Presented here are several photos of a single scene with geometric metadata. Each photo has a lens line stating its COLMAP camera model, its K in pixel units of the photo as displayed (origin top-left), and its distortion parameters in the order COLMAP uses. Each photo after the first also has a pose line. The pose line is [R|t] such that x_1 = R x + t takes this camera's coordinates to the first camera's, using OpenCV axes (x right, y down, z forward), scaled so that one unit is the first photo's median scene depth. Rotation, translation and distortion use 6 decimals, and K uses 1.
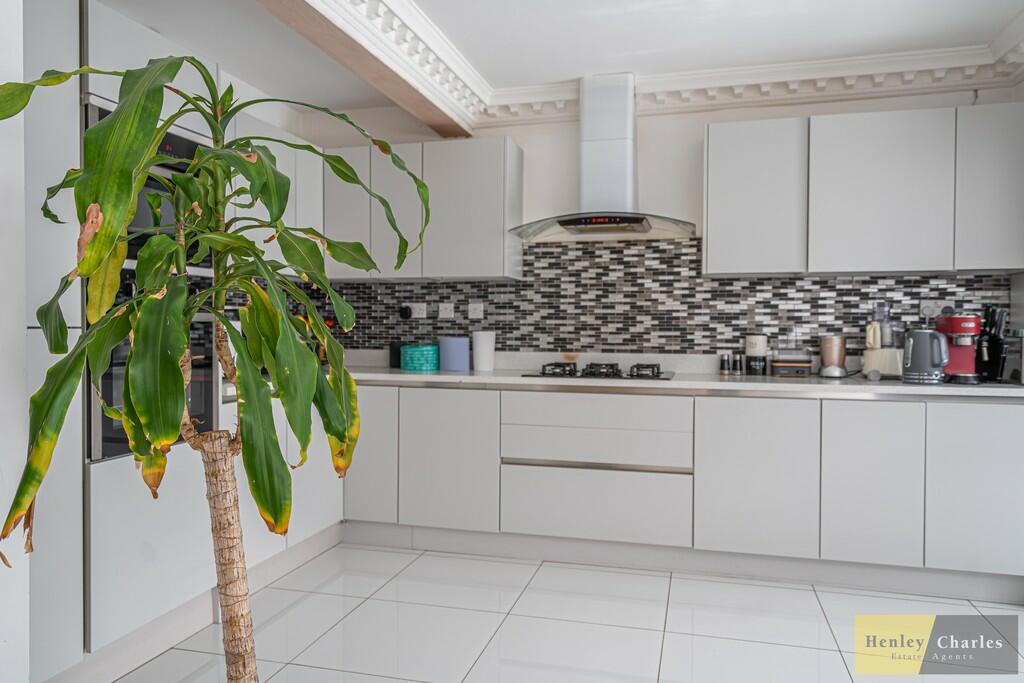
lens RADIAL K [[725.3, 0, 513.8], [0, 725.3, 339.0], [0, 0, 1]] dist [0.003033, 0.002290]
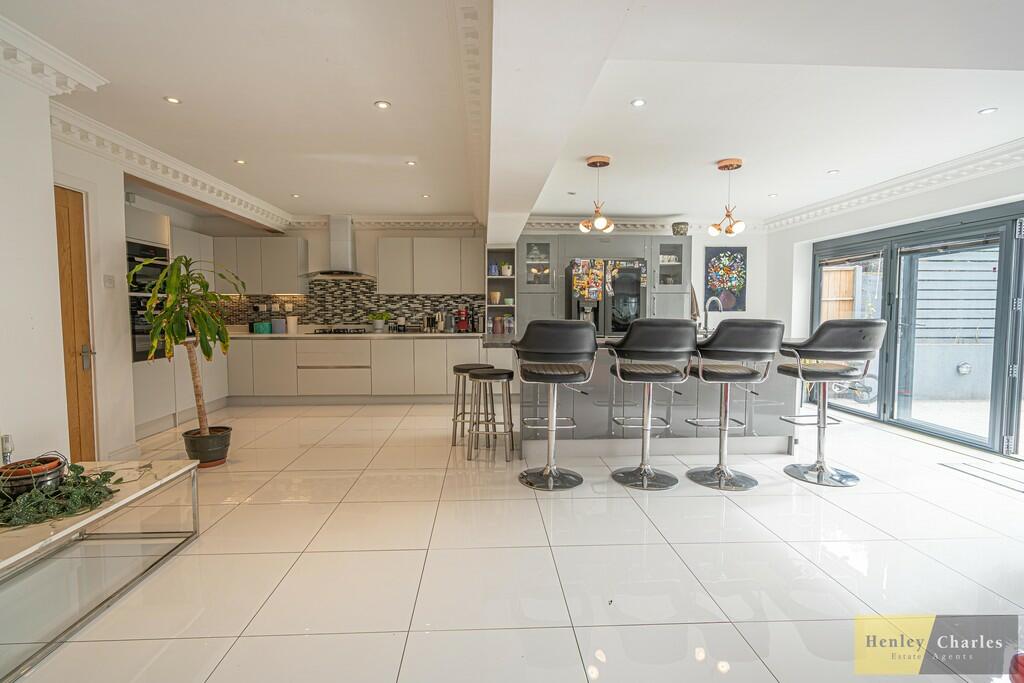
lens RADIAL K [[469.0, 0, 505.2], [0, 469.0, 339.7], [0, 0, 1]] dist [-0.002926, -0.000088]
pose [[0.955155, -0.023161, 0.295199, 0.180357], [0.010473, 0.998955, 0.044492, 0.004975], [-0.295921, -0.039405, 0.954399, -0.724028]]
